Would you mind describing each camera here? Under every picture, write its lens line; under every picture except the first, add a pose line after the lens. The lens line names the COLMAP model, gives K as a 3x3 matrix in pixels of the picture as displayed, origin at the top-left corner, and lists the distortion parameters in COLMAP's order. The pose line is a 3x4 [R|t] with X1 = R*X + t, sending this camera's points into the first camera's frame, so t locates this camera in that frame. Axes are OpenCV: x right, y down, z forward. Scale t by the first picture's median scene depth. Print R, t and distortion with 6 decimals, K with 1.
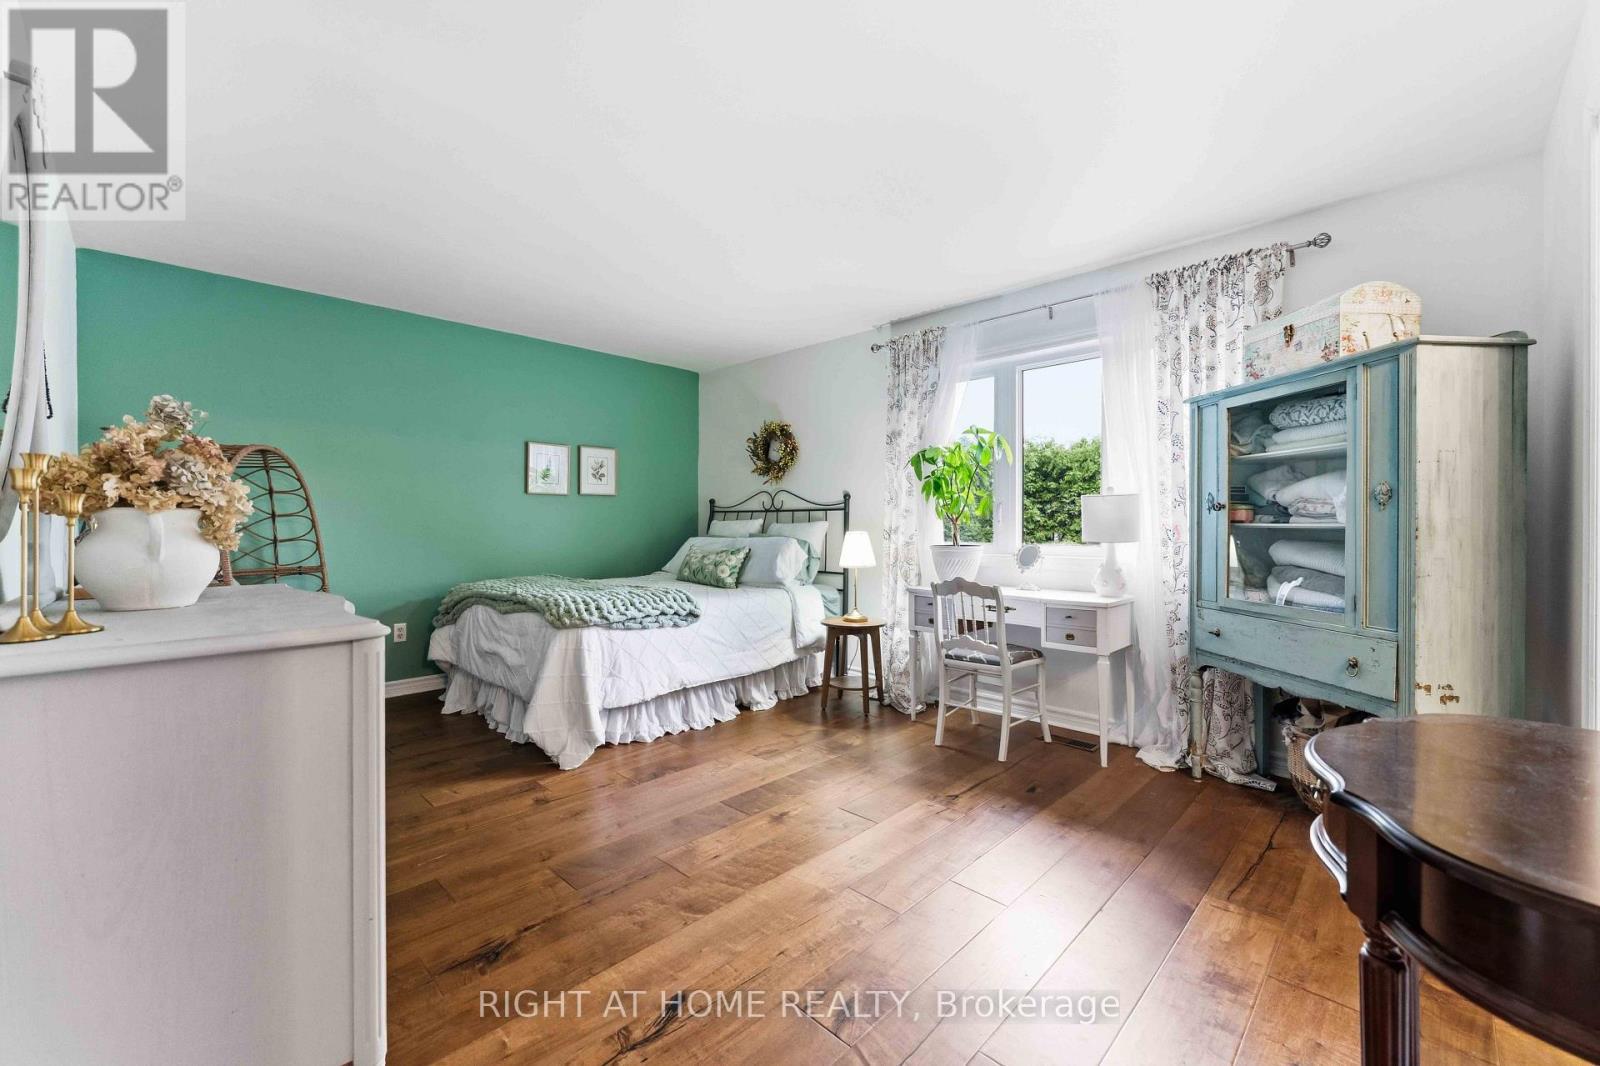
lens RADIAL K [[655.4, 0, 793.0], [0, 655.4, 532.5], [0, 0, 1]] dist [0.002980, -0.000174]
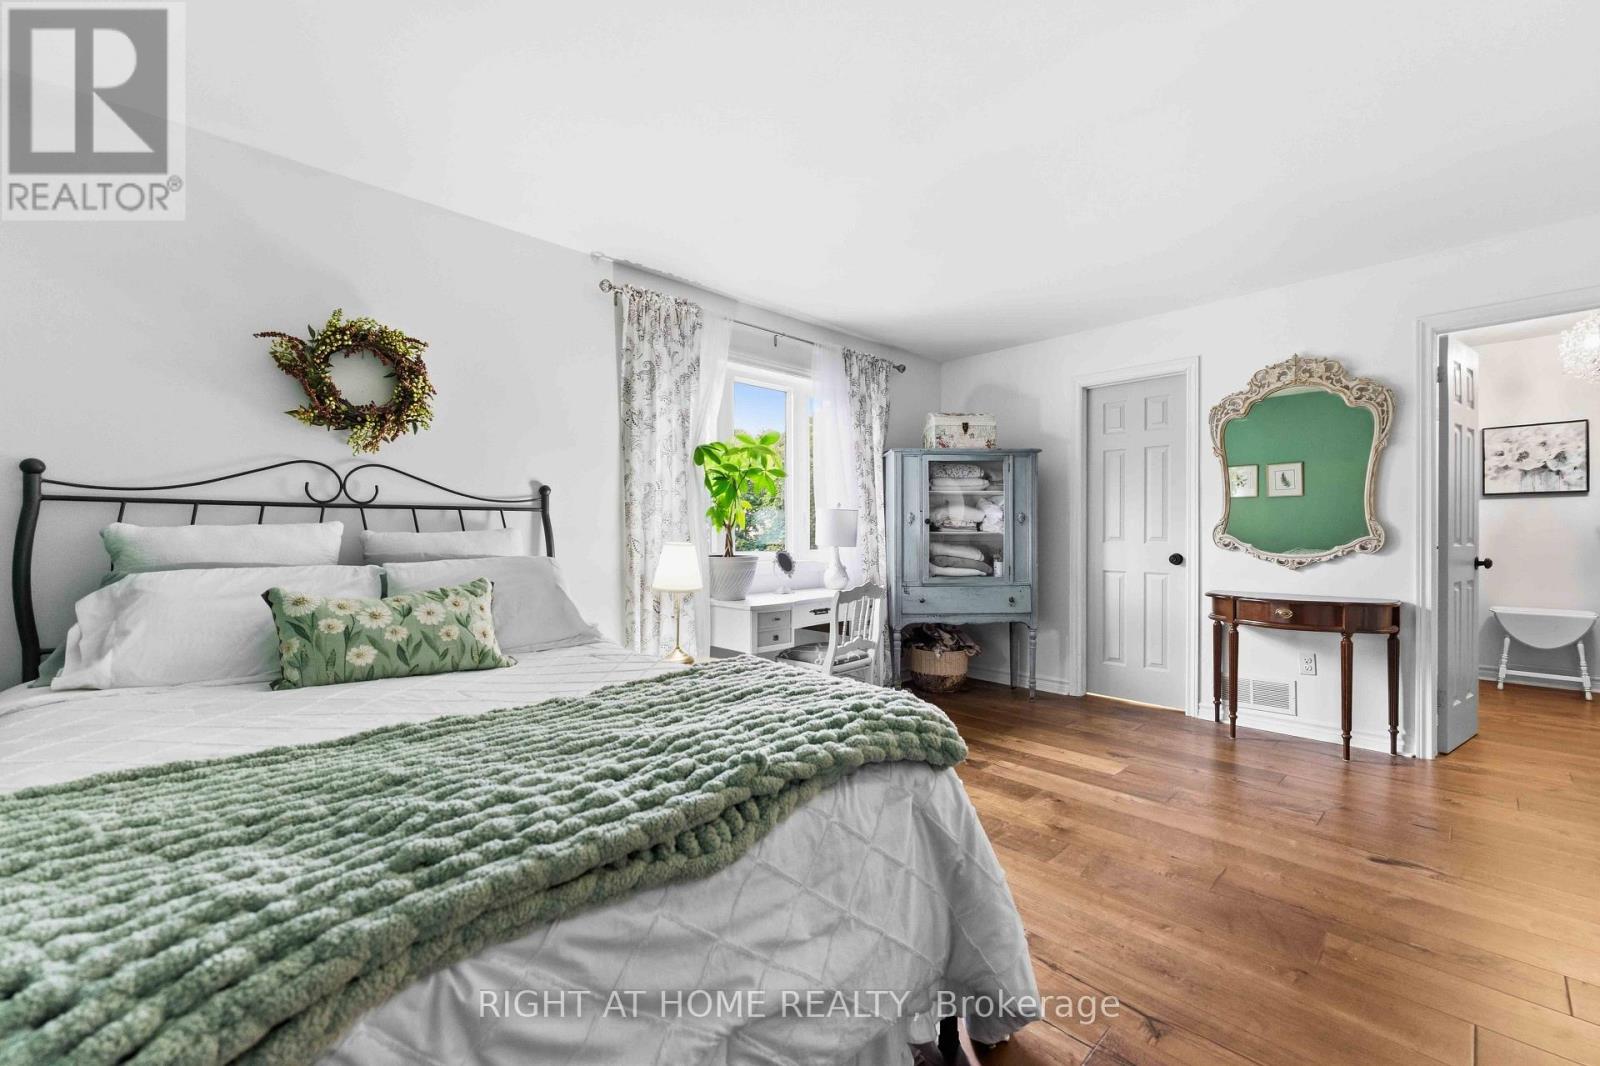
lens RADIAL K [[655.4, 0, 796.7], [0, 655.4, 532.1], [0, 0, 1]] dist [0.002980, -0.000174]
pose [[0.025811, 0.000444, 0.999667, -0.677483], [0.015039, 0.999887, -0.000832, -0.011471], [-0.999554, 0.015056, 0.025801, 0.902665]]
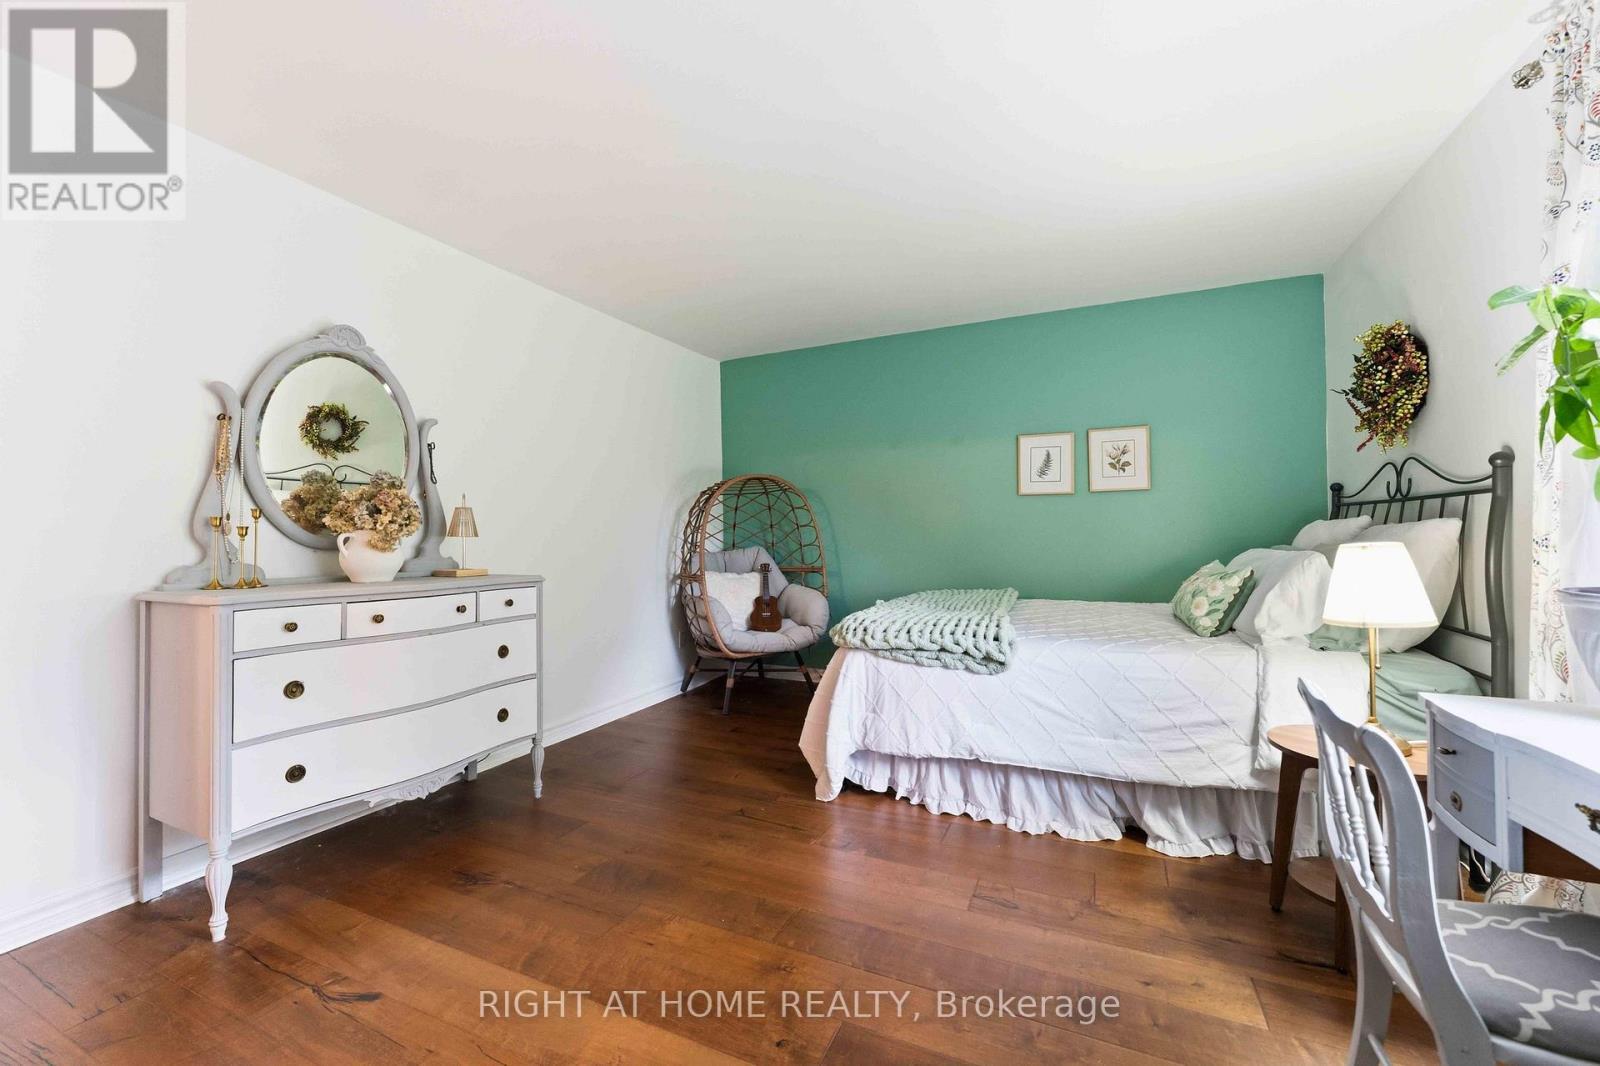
lens RADIAL K [[655.4, 0, 766.1], [0, 655.4, 522.2], [0, 0, 1]] dist [0.002980, -0.000174]
pose [[0.307962, -0.020061, -0.951187, 0.414043], [0.001831, 0.999788, -0.020493, -0.007763], [0.951397, 0.004569, 0.307934, 0.513245]]
